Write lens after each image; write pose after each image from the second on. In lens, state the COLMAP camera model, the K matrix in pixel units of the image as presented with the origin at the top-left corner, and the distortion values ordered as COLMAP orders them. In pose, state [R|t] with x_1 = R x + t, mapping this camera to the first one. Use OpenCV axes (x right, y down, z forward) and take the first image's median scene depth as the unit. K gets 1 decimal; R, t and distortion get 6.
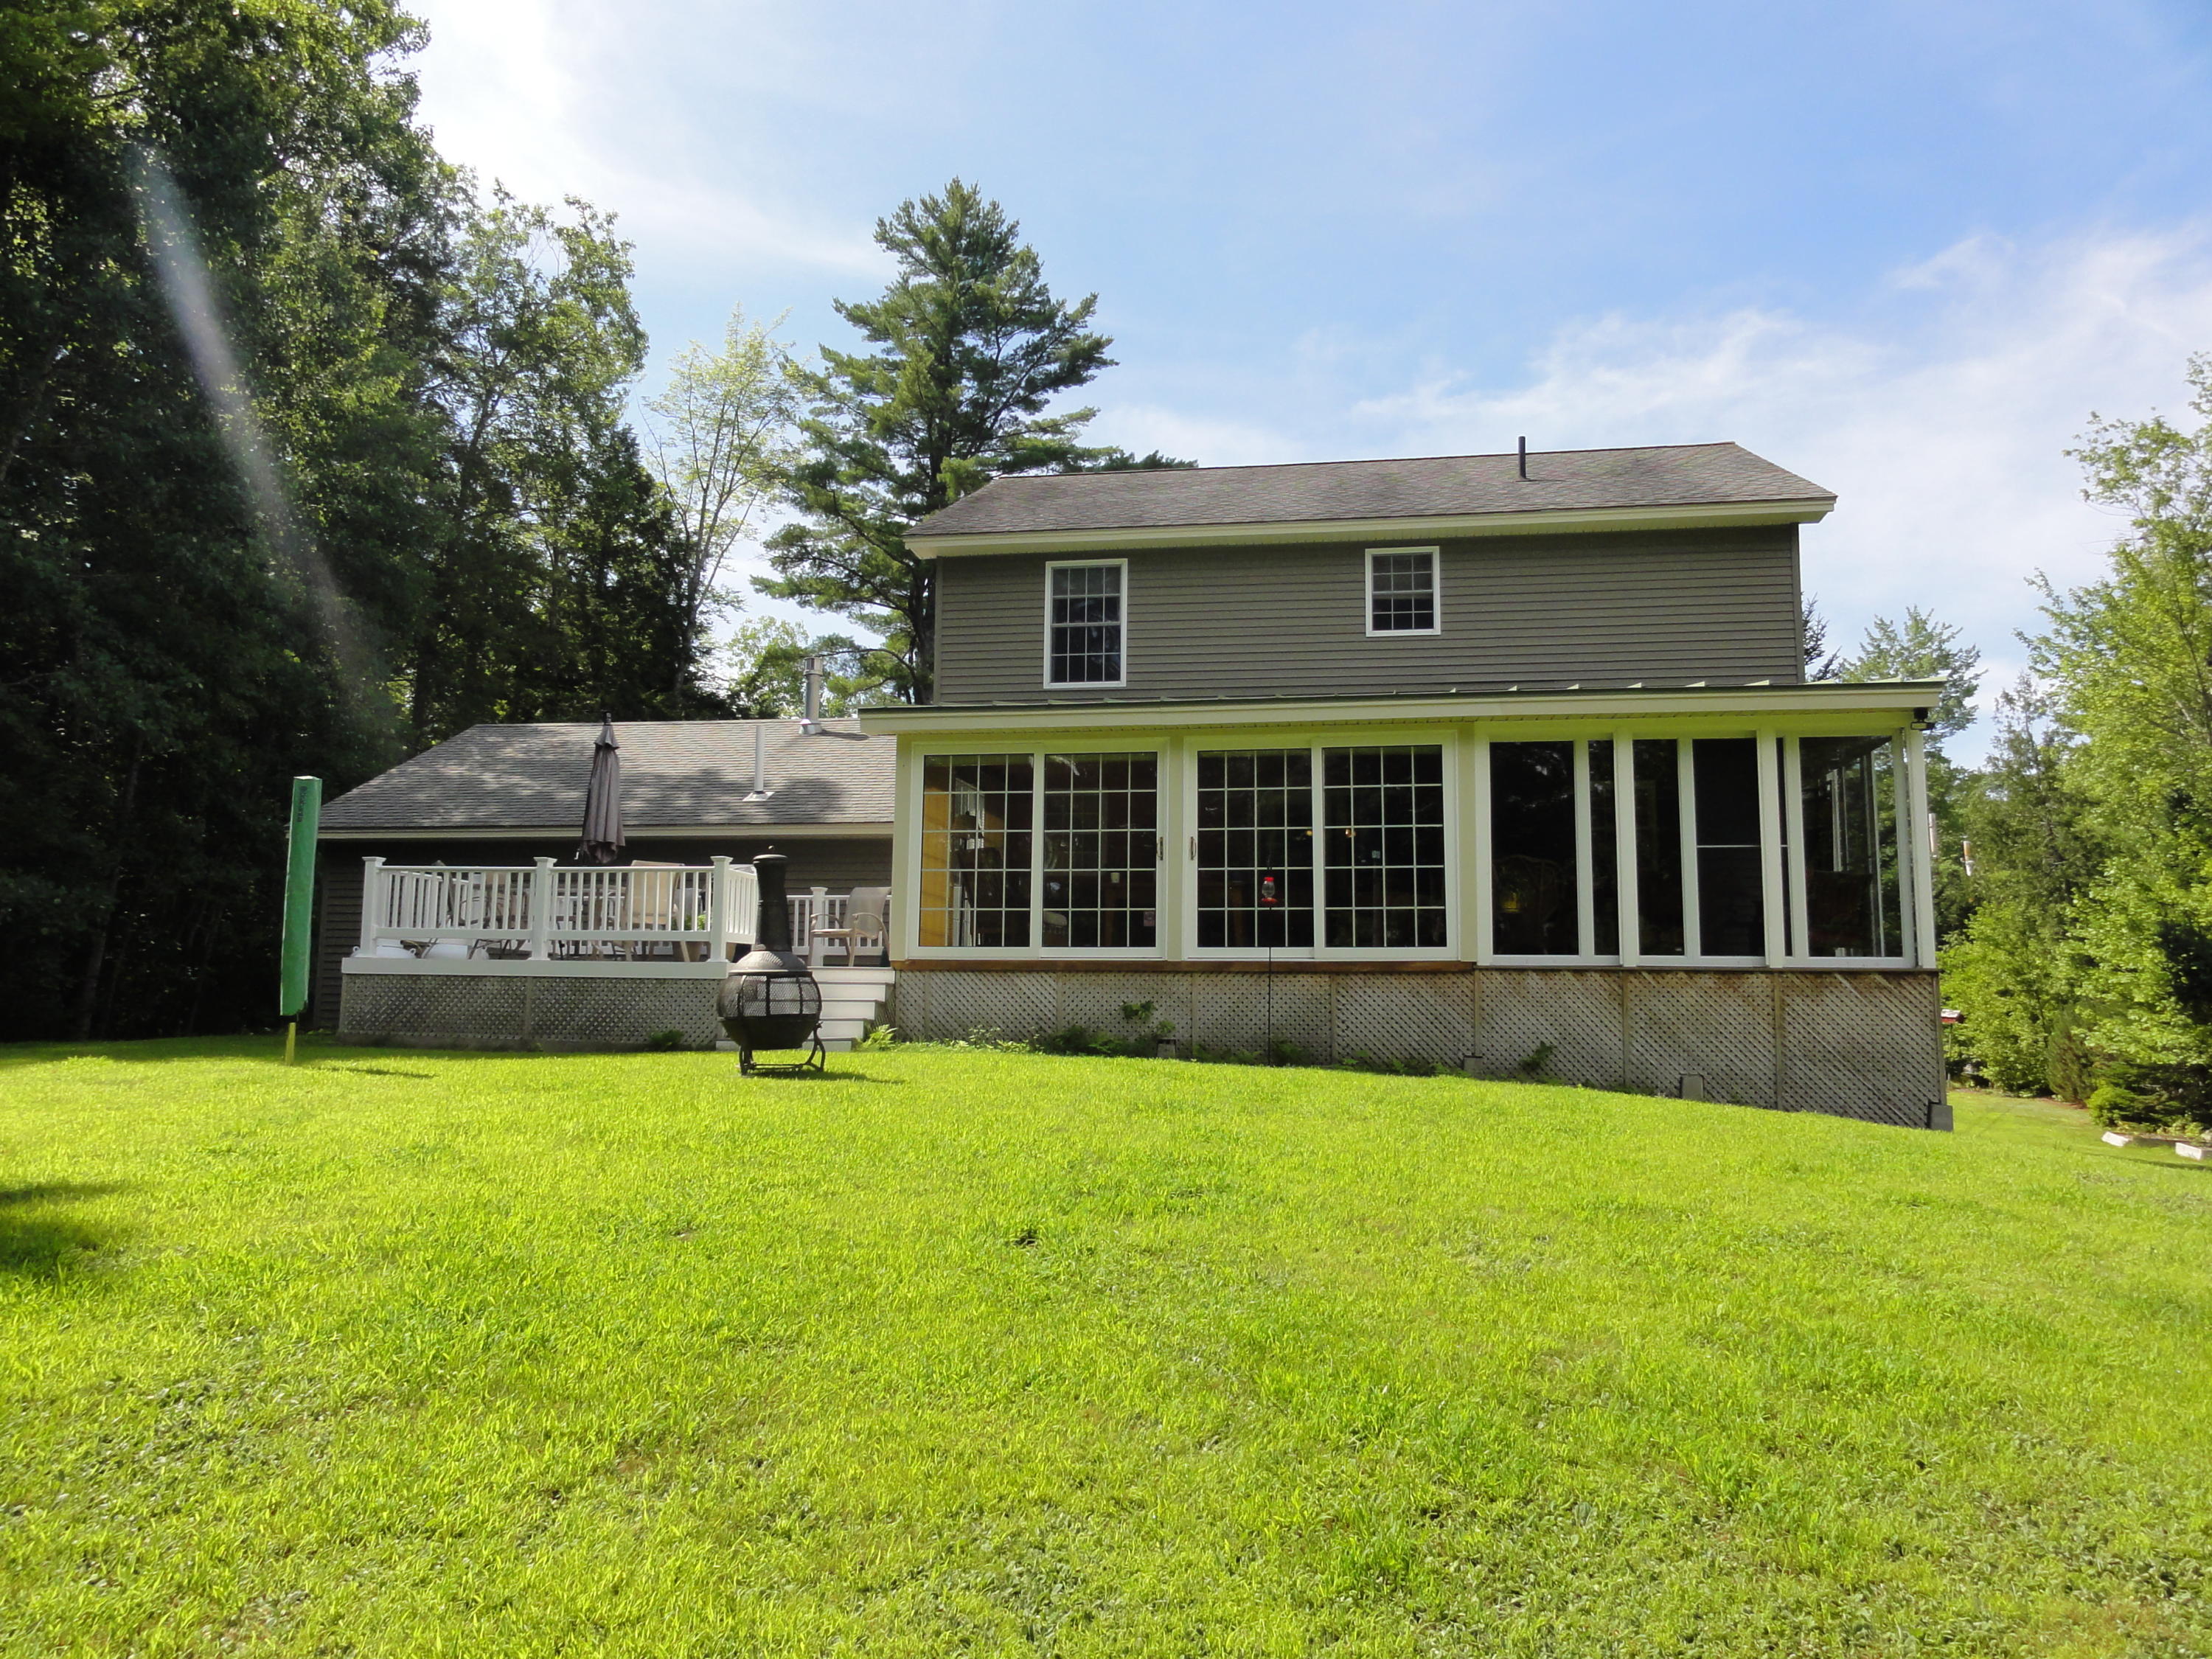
lens RADIAL K [[1564.7, 0, 1041.5], [0, 1564.7, 791.7], [0, 0, 1]] dist [0.017486, -0.027655]
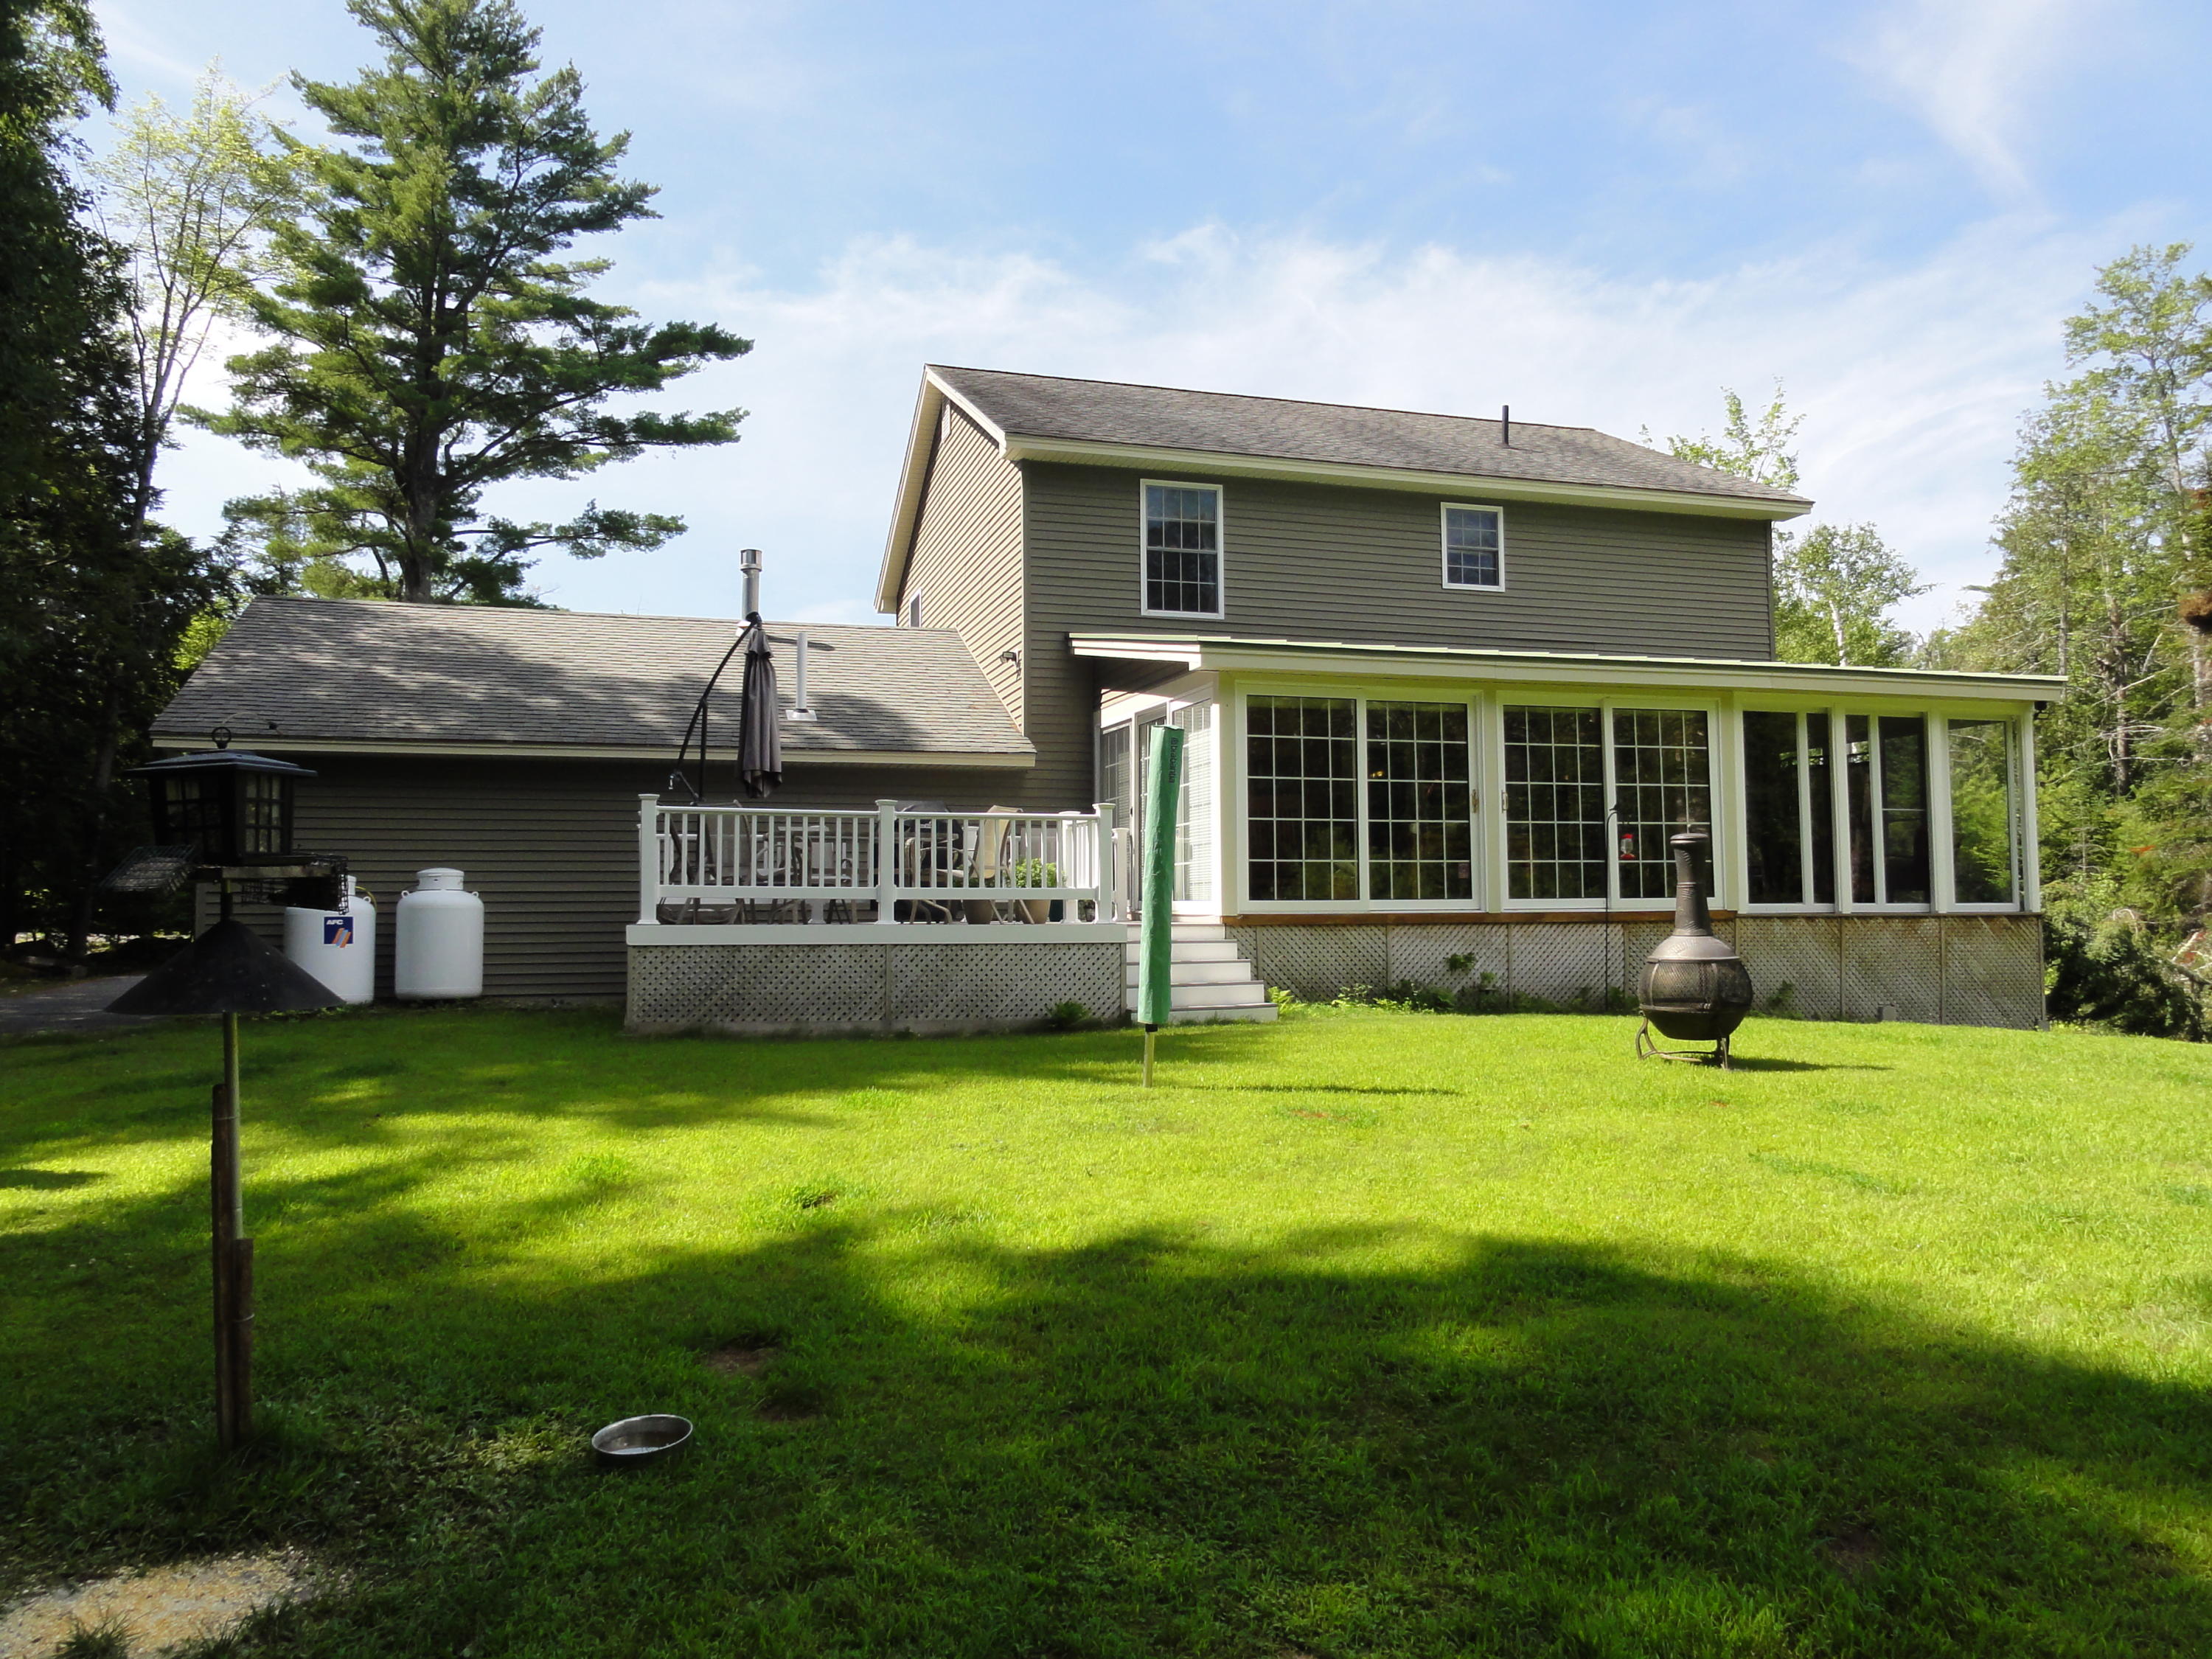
lens RADIAL K [[1564.7, 0, 1104.5], [0, 1564.7, 831.6], [0, 0, 1]] dist [0.017486, -0.027655]
pose [[0.886277, 0.007075, 0.463101, -0.469434], [-0.047670, 0.995967, 0.076013, -0.007067], [-0.460696, -0.089444, 0.883040, 0.175540]]
